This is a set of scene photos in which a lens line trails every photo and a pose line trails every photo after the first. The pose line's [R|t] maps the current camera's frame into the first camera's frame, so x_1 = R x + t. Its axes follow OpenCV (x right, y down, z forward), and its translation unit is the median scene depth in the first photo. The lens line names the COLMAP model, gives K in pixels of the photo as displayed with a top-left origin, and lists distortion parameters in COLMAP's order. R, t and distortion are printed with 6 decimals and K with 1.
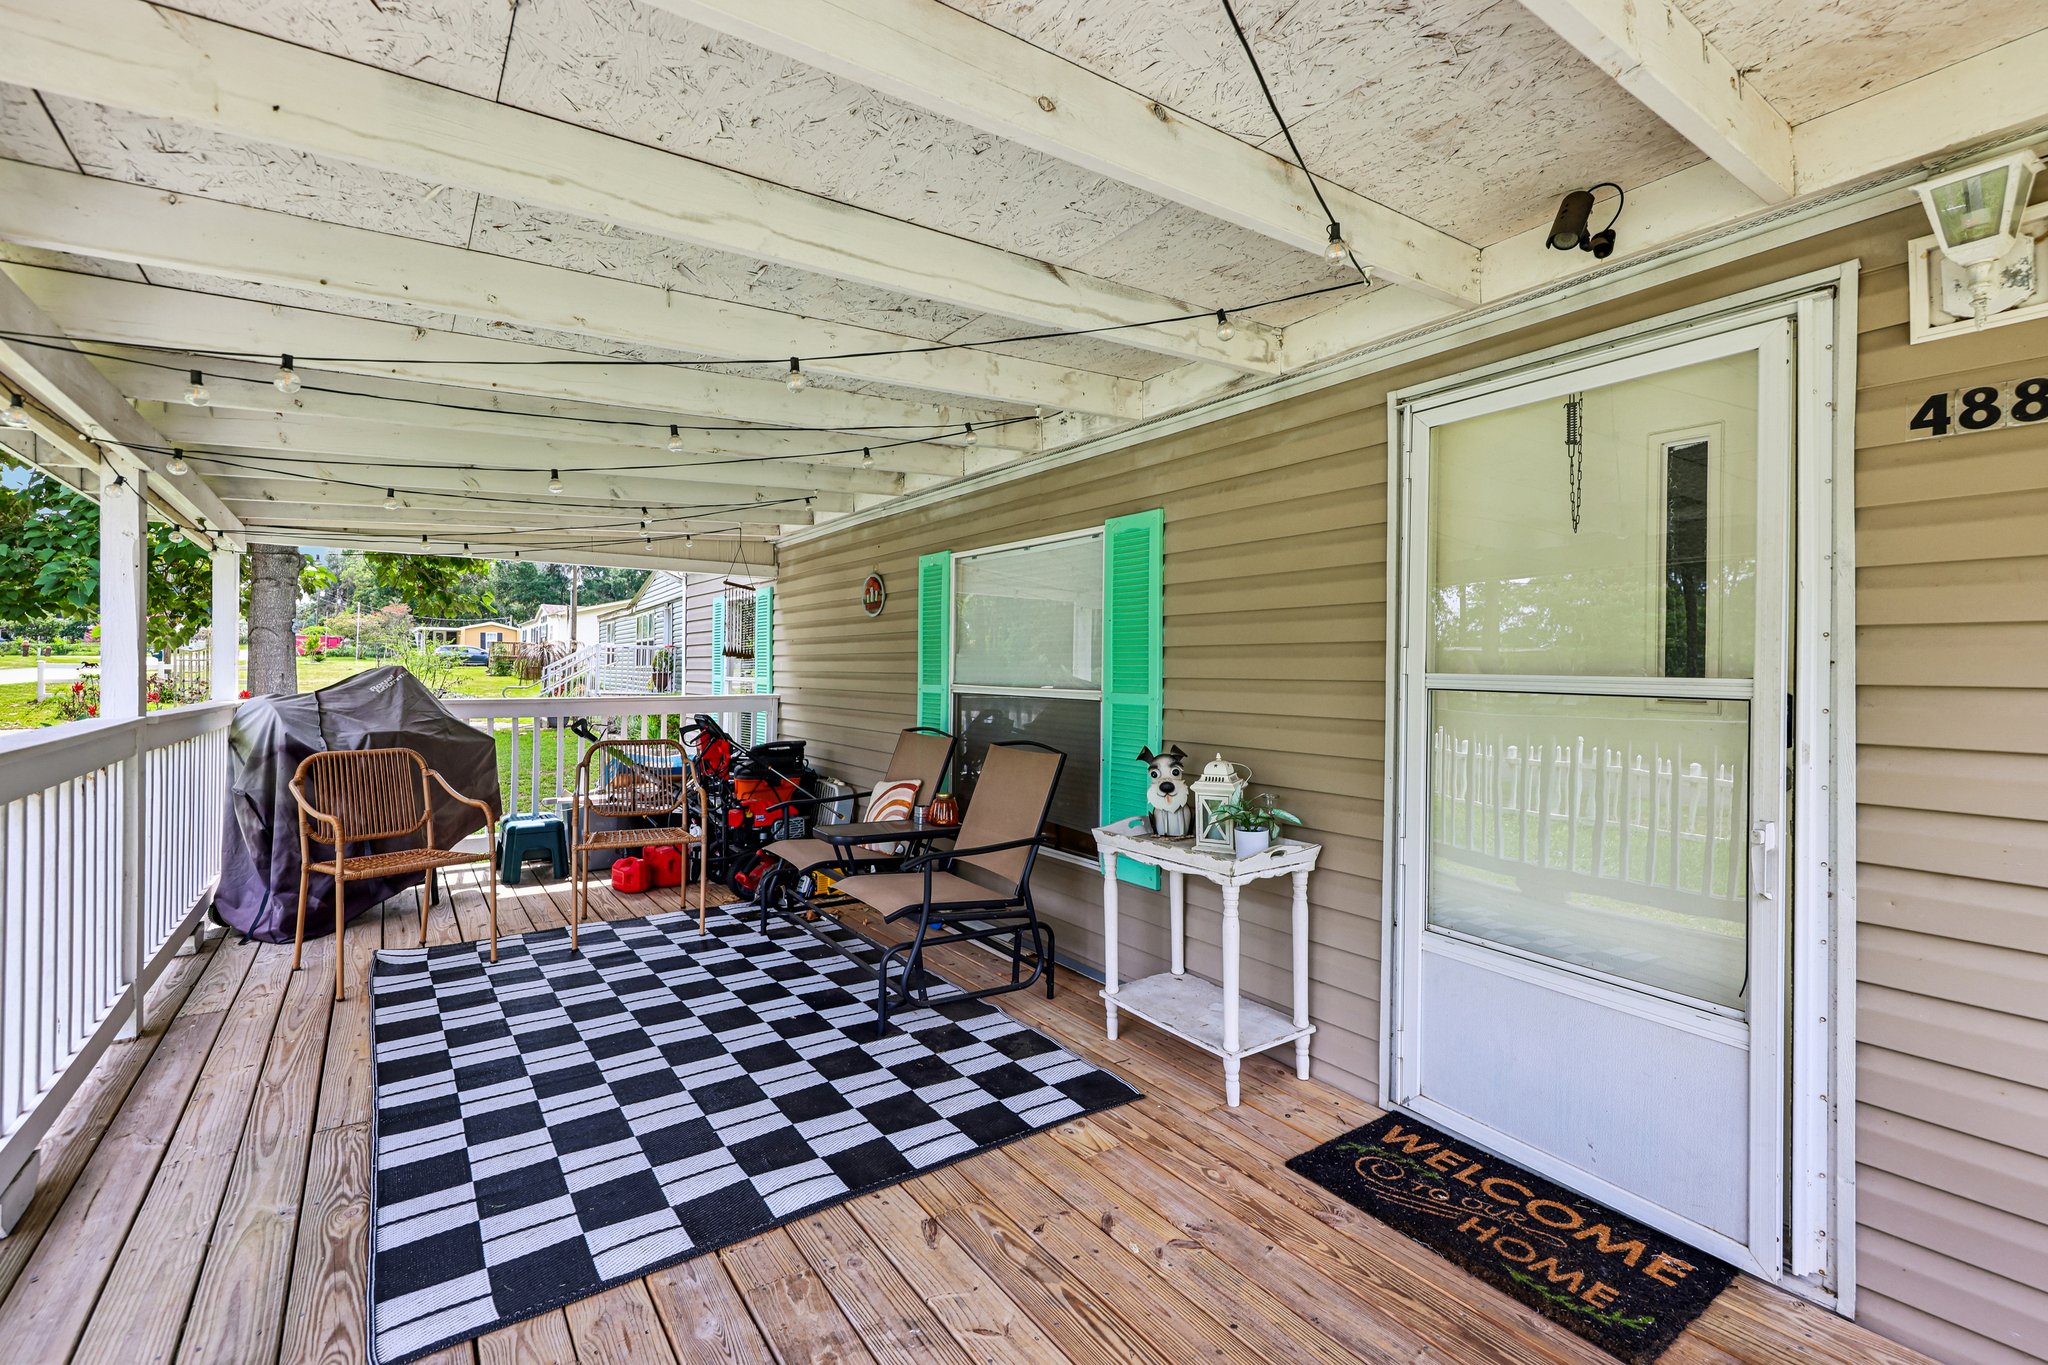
lens RADIAL K [[954.3, 0, 1024.0], [0, 954.3, 682.5], [0, 0, 1]] dist [0.041609, 0.000016]
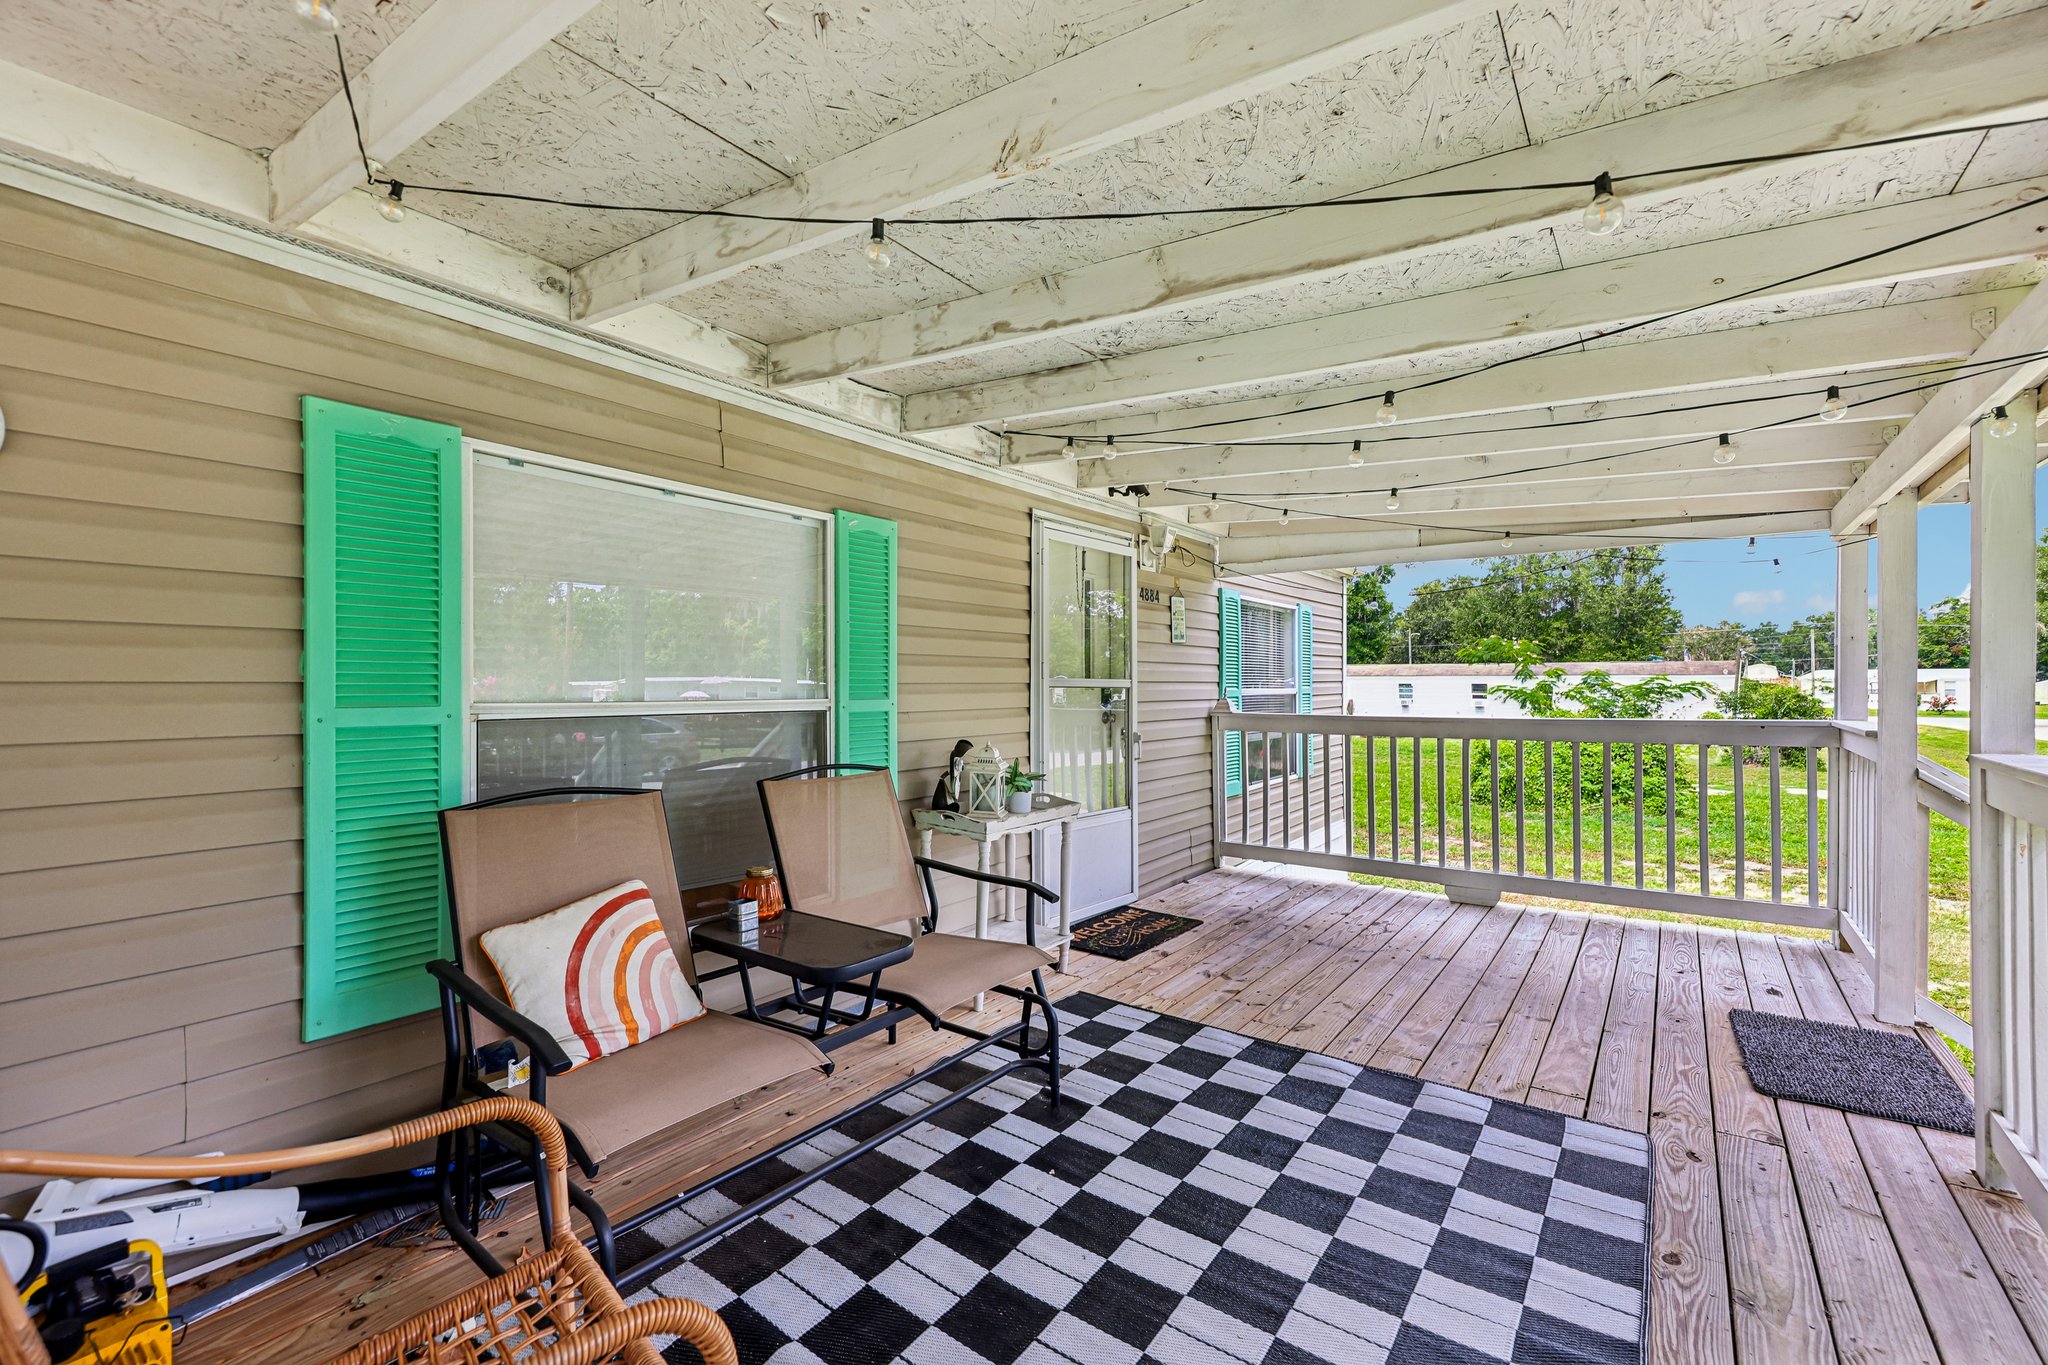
lens RADIAL K [[888.5, 0, 1024.0], [0, 888.5, 682.5], [0, 0, 1]] dist [0.000523, 0.000033]
pose [[-0.348856, -0.003485, 0.937170, -1.139791], [0.013574, 0.999869, 0.008771, -0.017247], [-0.937078, 0.015781, -0.348764, 1.688808]]
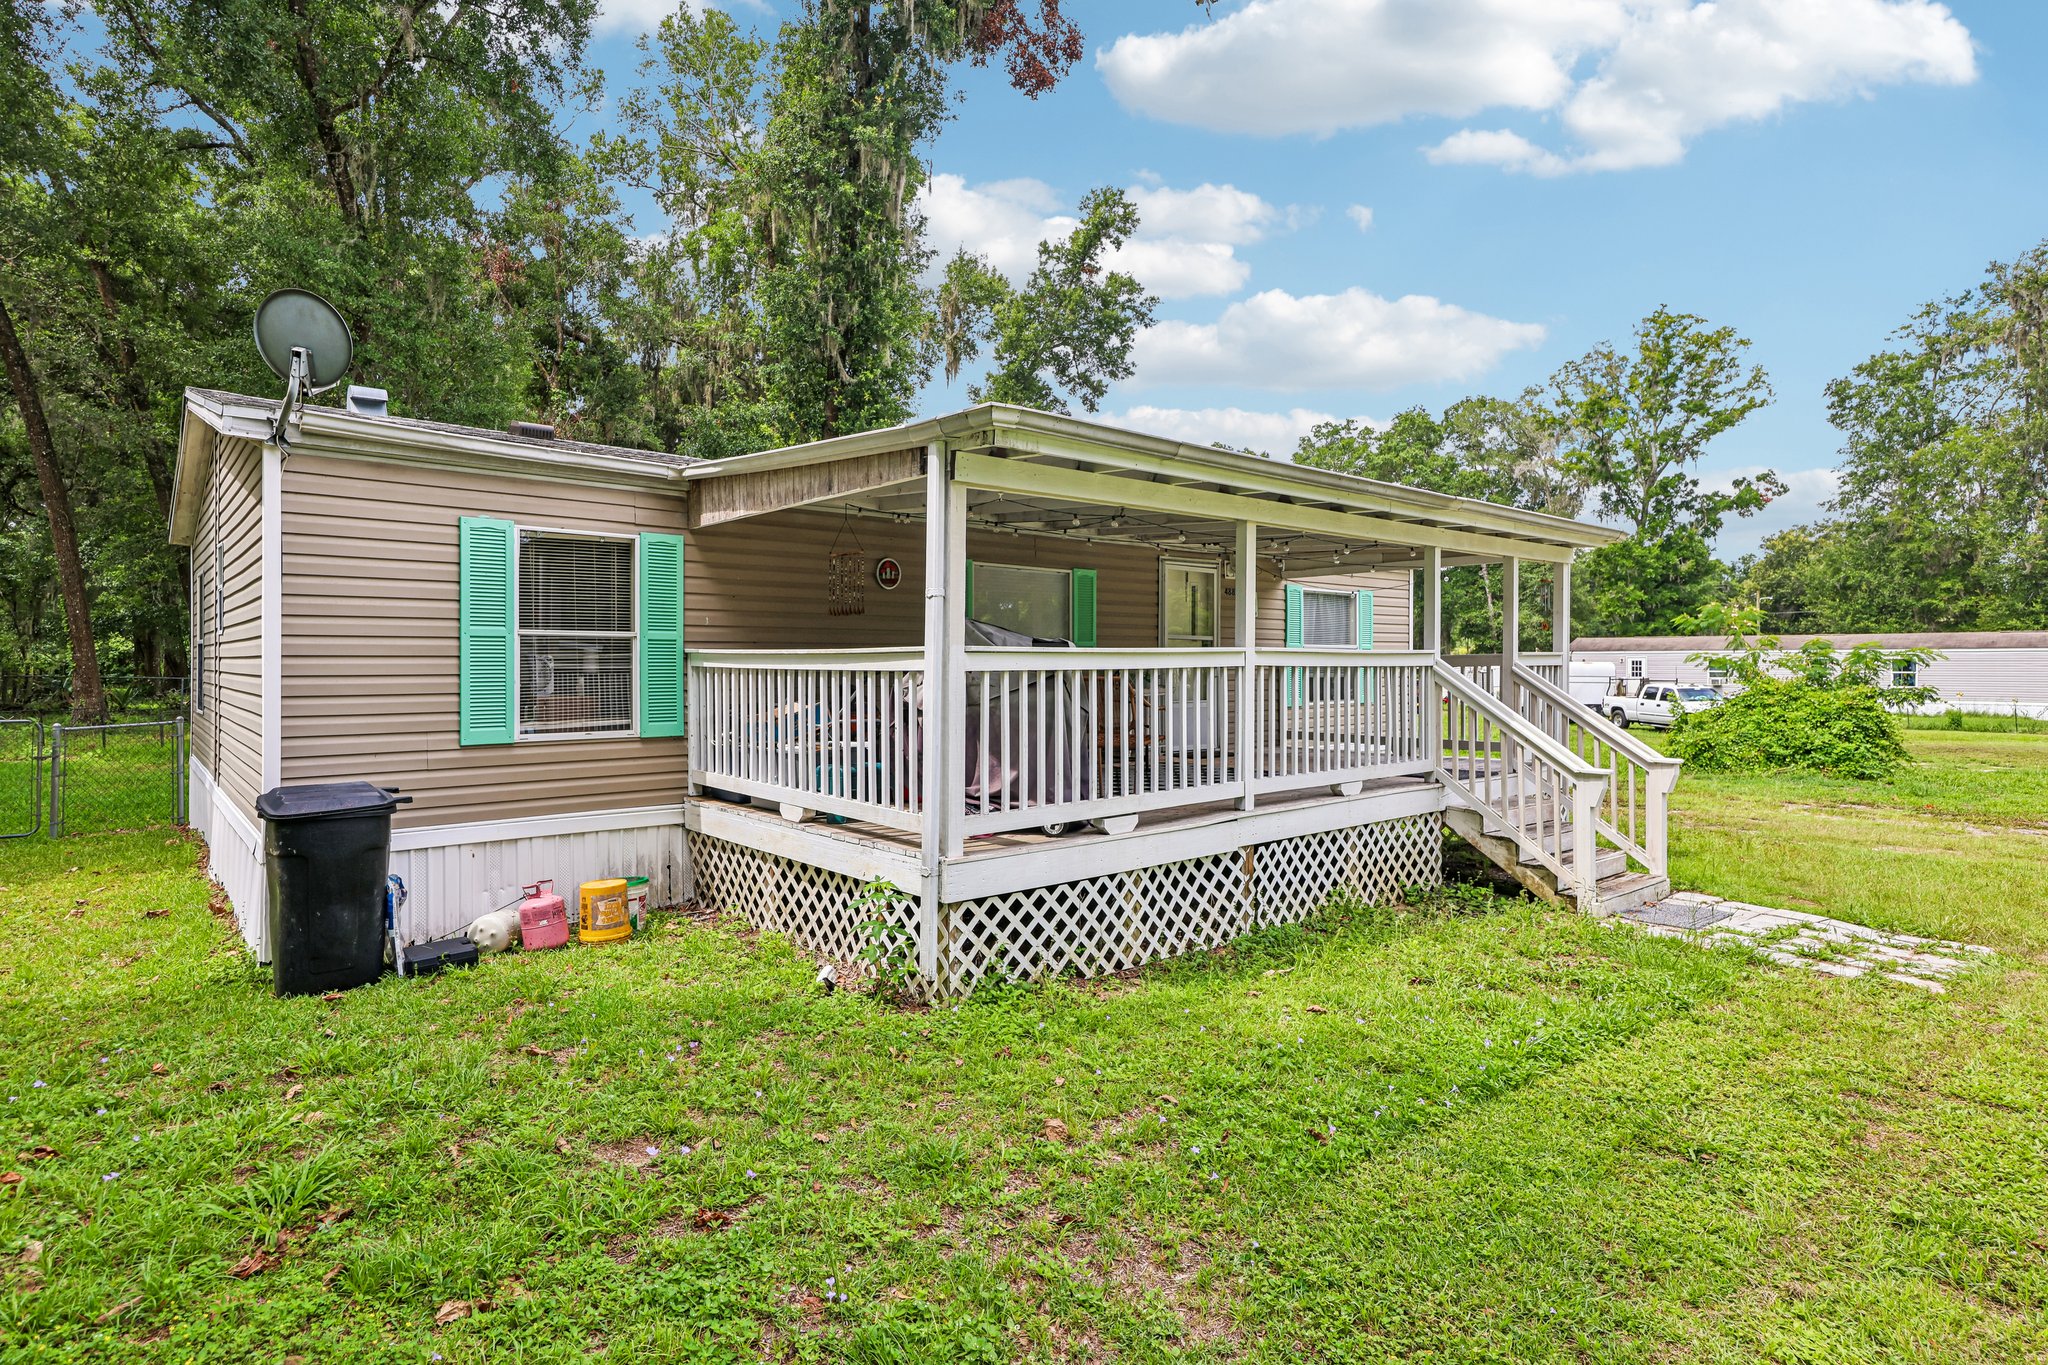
lens RADIAL K [[1026.2, 0, 1024.0], [0, 1026.2, 682.5], [0, 0, 1]] dist [-0.000444, 0.000208]
pose [[-0.126813, -0.024949, 0.991613, -3.912280], [0.014307, 0.999534, 0.026978, 0.071190], [-0.991823, 0.017608, -0.126397, 2.219197]]
